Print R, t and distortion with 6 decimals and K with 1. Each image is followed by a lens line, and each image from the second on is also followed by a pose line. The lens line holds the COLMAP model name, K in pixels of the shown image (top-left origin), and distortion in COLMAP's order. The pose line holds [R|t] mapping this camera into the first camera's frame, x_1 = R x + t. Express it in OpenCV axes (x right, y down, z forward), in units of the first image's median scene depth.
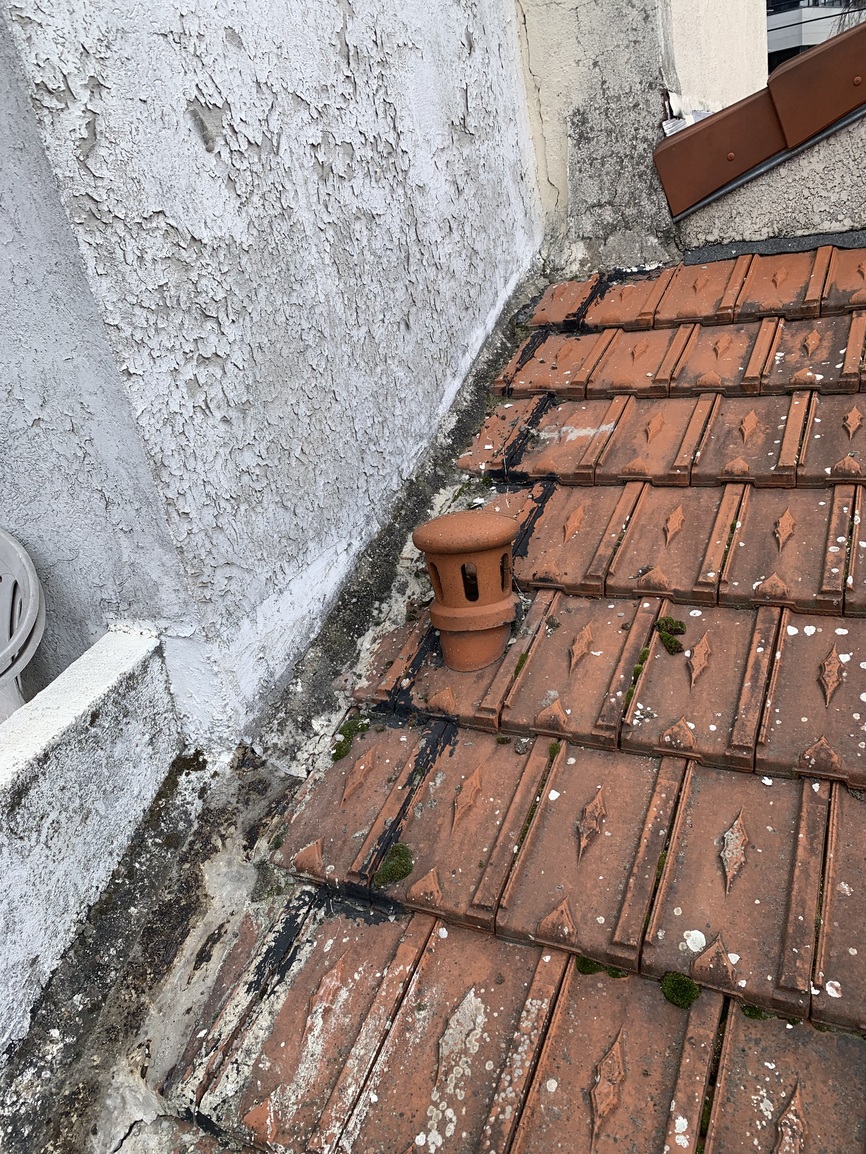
lens RADIAL K [[892.4, 0, 433.0], [0, 892.4, 577.0], [0, 0, 1]] dist [0.022896, -0.002626]
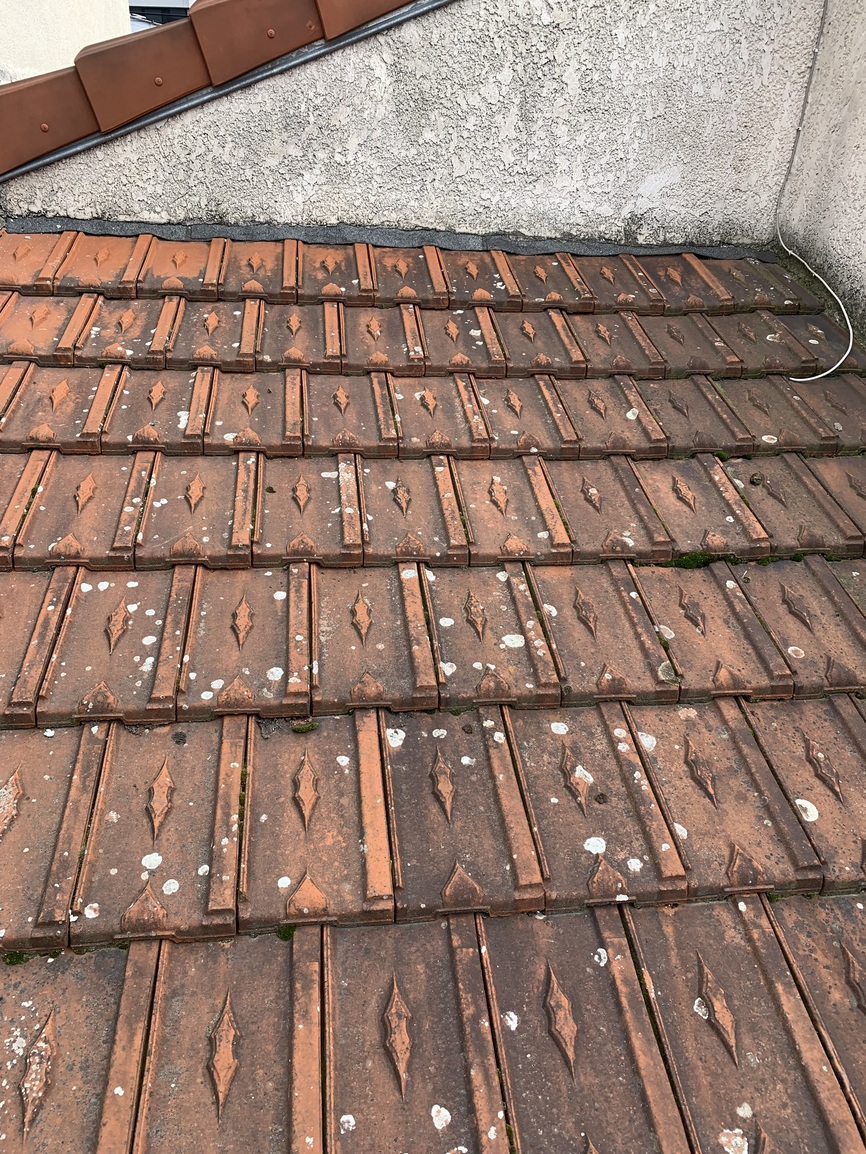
lens RADIAL K [[892.4, 0, 433.0], [0, 892.4, 577.0], [0, 0, 1]] dist [0.022896, -0.002626]
pose [[0.820215, -0.063212, 0.568552, 0.121225], [0.065673, 0.997710, 0.016185, 0.047951], [-0.568273, 0.024063, 0.822488, -0.055879]]
